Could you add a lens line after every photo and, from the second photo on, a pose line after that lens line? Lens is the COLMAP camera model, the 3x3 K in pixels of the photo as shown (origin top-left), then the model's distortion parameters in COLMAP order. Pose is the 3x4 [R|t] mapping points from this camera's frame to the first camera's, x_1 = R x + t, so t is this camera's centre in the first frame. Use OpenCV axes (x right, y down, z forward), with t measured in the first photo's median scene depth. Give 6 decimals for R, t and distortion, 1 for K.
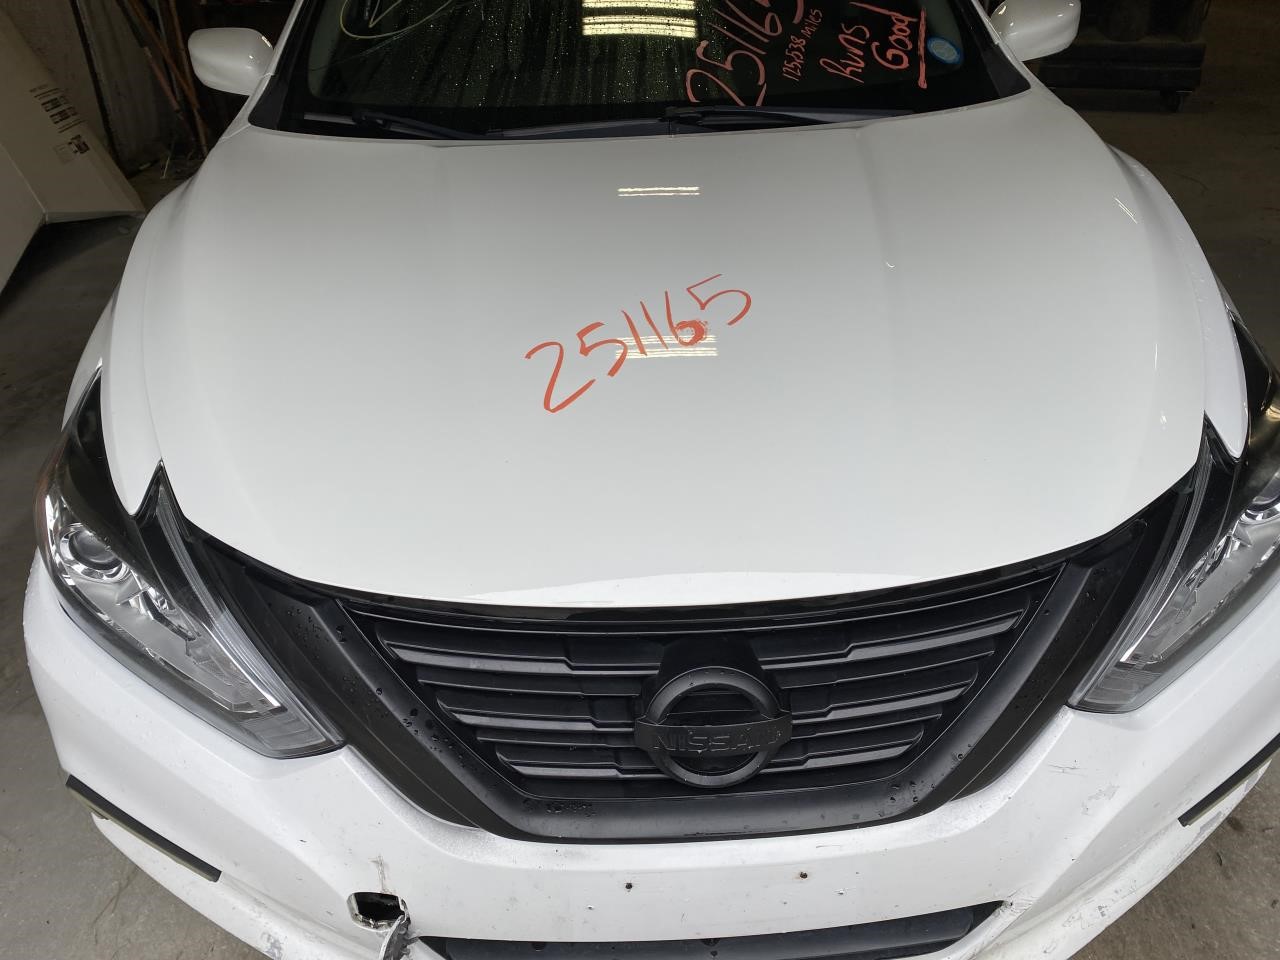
lens RADIAL K [[975.7, 0, 633.1], [0, 975.7, 491.9], [0, 0, 1]] dist [0.006067, -0.009209]
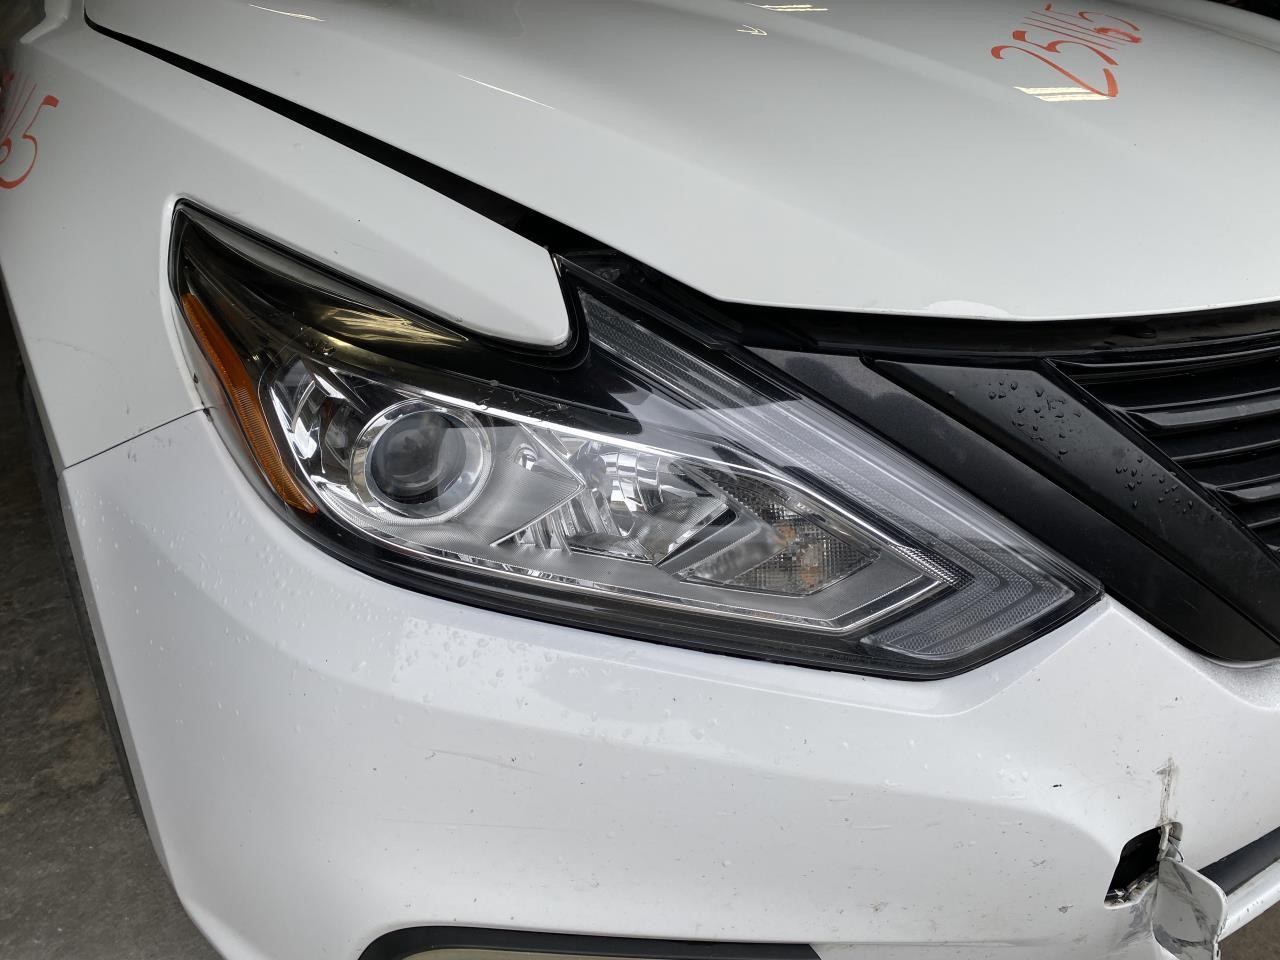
lens RADIAL K [[971.4, 0, 645.7], [0, 971.4, 481.6], [0, 0, 1]] dist [0.010349, -0.005404]
pose [[0.860282, -0.200270, 0.468835, -0.774297], [0.249937, 0.967194, -0.045468, 0.141564], [-0.444348, 0.156294, 0.882115, 0.552166]]
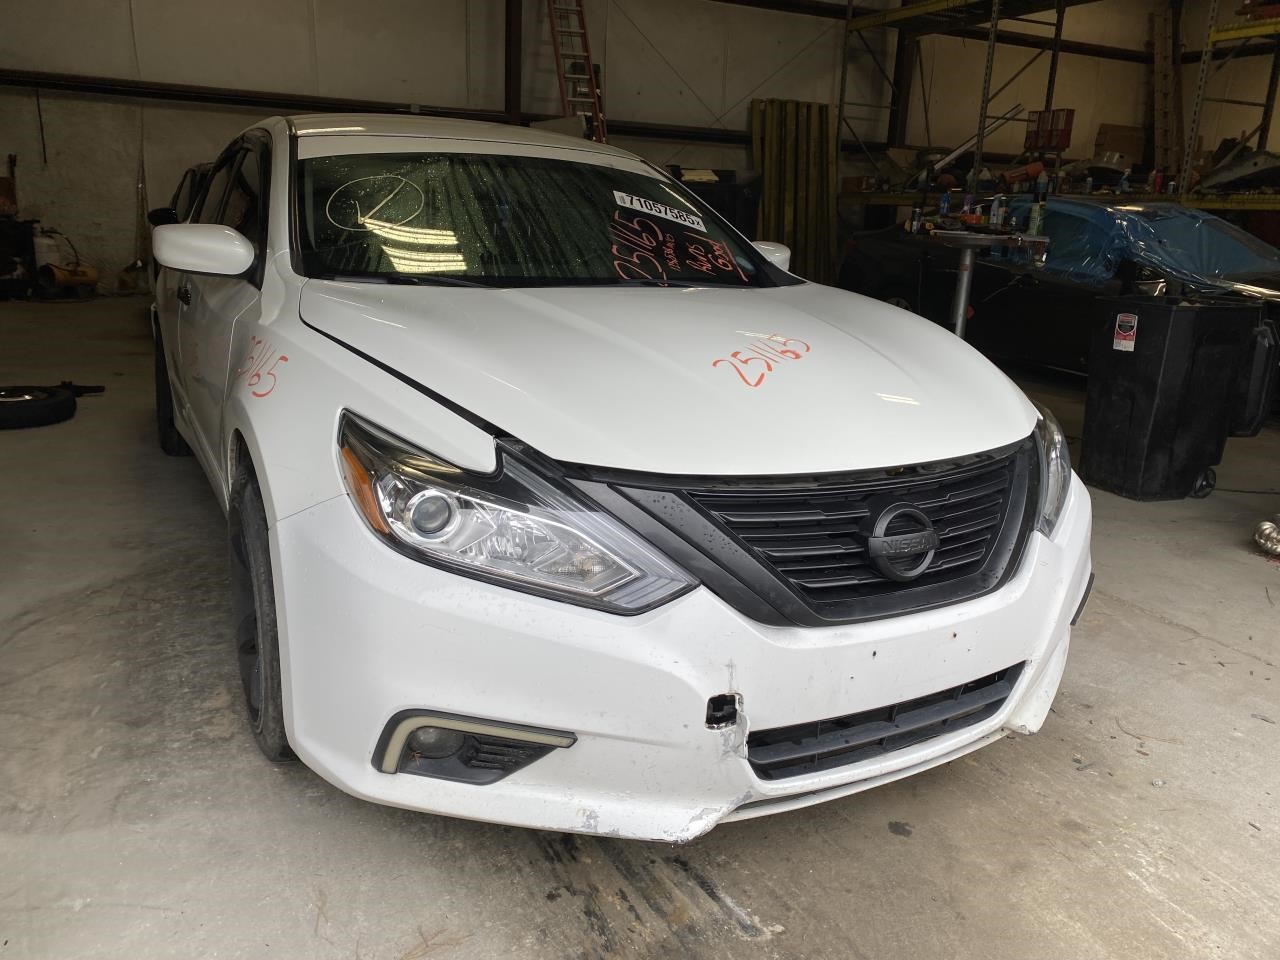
lens RADIAL K [[971.4, 0, 645.7], [0, 971.4, 481.6], [0, 0, 1]] dist [0.010349, -0.005404]
pose [[0.891749, -0.048336, 0.449942, -0.982583], [0.181307, 0.949151, -0.257372, 0.453740], [-0.414623, 0.311089, 0.855168, -0.269753]]
